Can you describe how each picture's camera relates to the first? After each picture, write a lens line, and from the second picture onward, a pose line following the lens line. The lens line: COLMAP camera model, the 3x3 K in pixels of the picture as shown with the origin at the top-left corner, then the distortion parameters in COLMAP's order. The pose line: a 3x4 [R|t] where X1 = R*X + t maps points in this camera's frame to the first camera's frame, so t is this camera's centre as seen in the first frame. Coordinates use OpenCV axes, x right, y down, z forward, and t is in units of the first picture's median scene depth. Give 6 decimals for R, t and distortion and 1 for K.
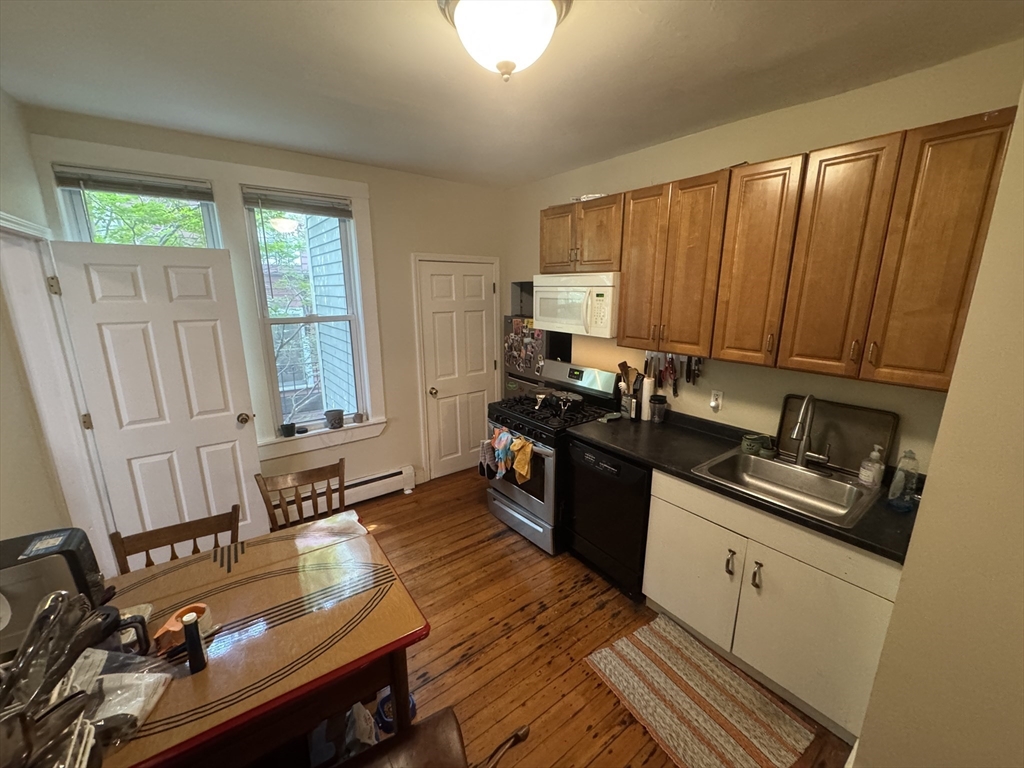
lens RADIAL K [[418.0, 0, 512.0], [0, 418.0, 384.0], [0, 0, 1]] dist [-0.001040, -0.000043]
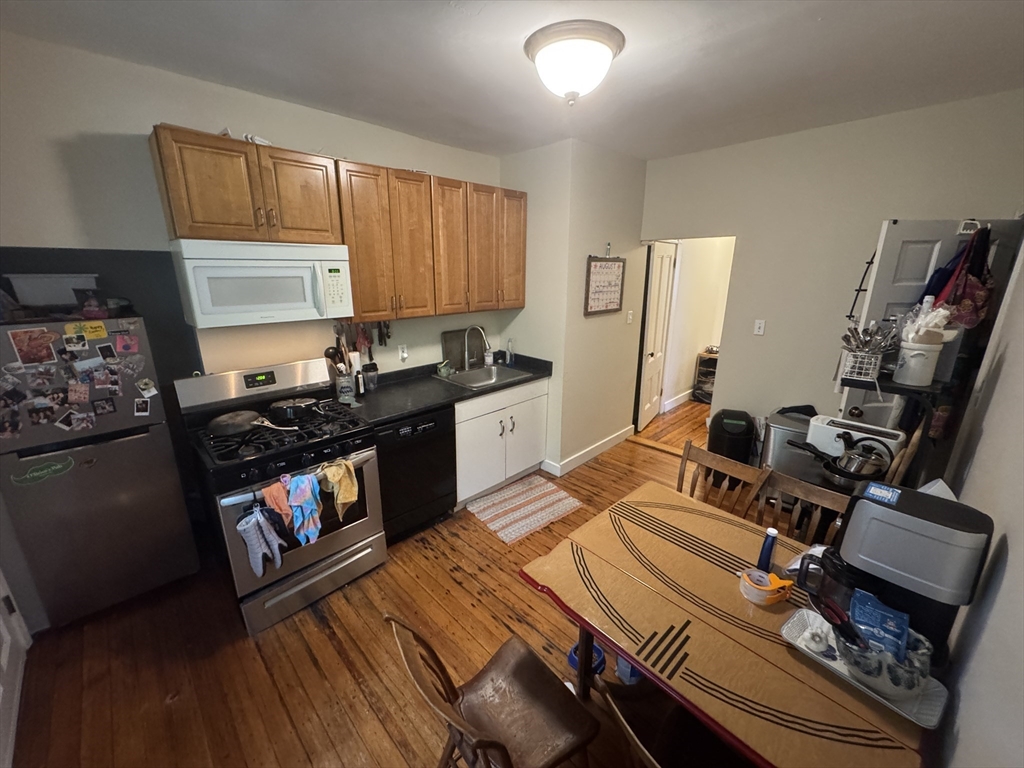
lens RADIAL K [[418.0, 0, 512.0], [0, 418.0, 384.0], [0, 0, 1]] dist [-0.001040, -0.000043]
pose [[-0.149306, -0.272243, 0.950574, -0.793089], [0.219081, 0.928348, 0.300288, -0.180072], [-0.964215, 0.253088, -0.078965, 0.800822]]
